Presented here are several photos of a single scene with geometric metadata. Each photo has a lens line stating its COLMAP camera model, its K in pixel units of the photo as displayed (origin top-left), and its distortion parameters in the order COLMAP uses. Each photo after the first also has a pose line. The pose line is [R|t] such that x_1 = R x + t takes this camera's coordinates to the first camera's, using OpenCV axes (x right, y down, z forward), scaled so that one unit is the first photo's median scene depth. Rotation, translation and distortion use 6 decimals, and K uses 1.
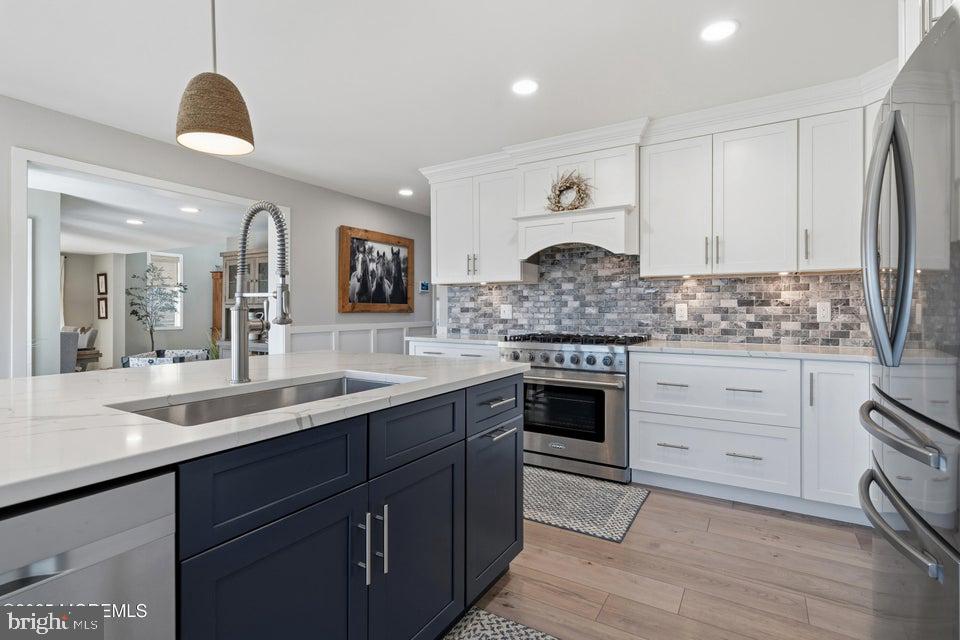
lens RADIAL K [[463.4, 0, 480.8], [0, 463.4, 313.5], [0, 0, 1]] dist [0.000960, 0.000265]
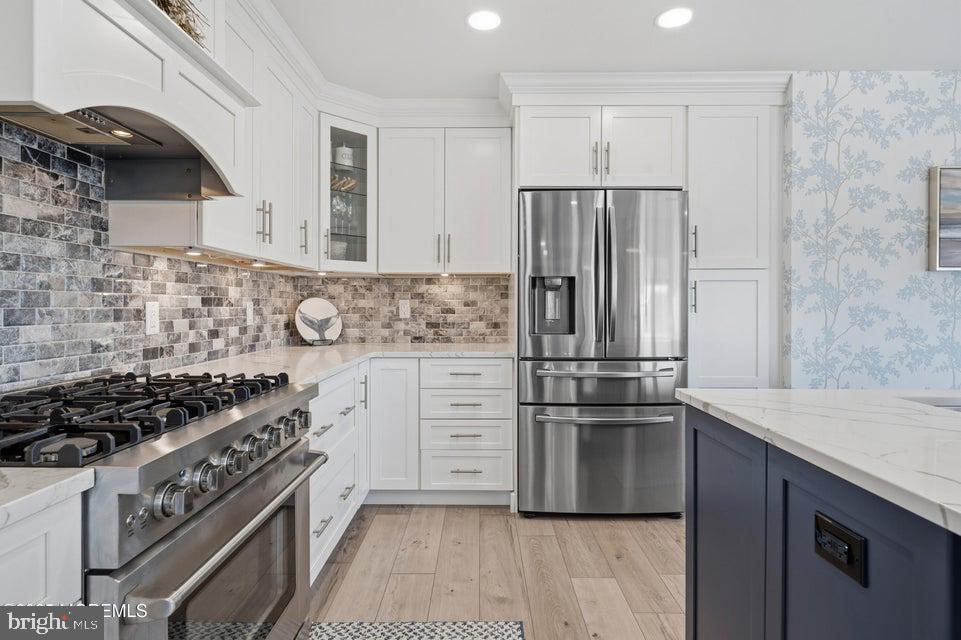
lens RADIAL K [[519.6, 0, 477.5], [0, 519.6, 308.7], [0, 0, 1]] dist [-0.001964, -0.000975]
pose [[-0.506014, -0.007524, 0.862492, -0.255557], [0.003026, 0.999940, 0.010499, -0.017869], [-0.862520, 0.007922, -0.505961, 0.971721]]
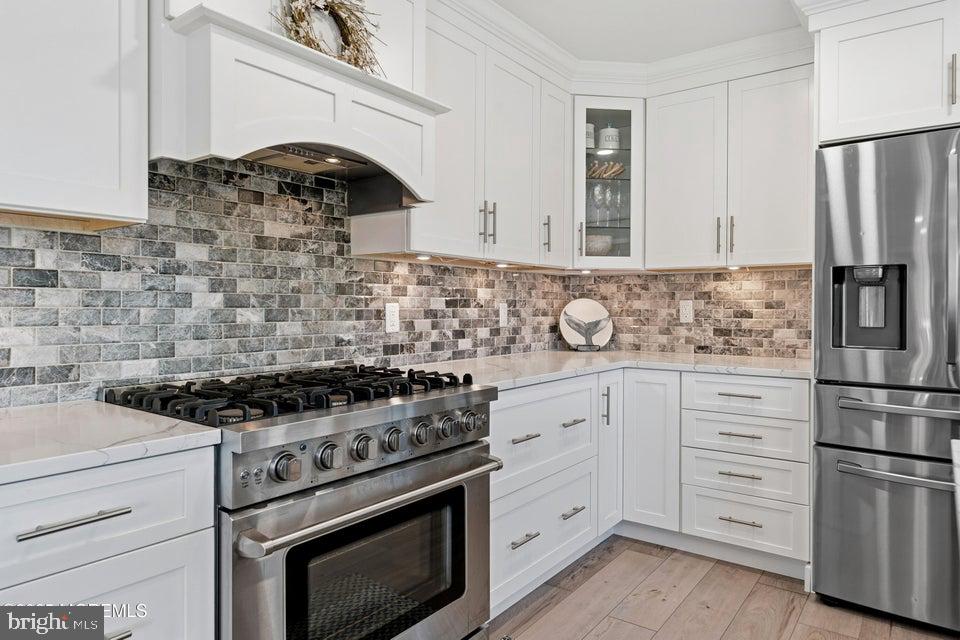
lens RADIAL K [[604.7, 0, 476.7], [0, 604.7, 312.0], [0, 0, 1]] dist [0.002931, -0.000302]
pose [[0.104266, -0.009067, 0.994508, -0.309263], [0.003360, 0.999956, 0.008764, -0.015874], [-0.994544, 0.002428, 0.104292, 0.808530]]
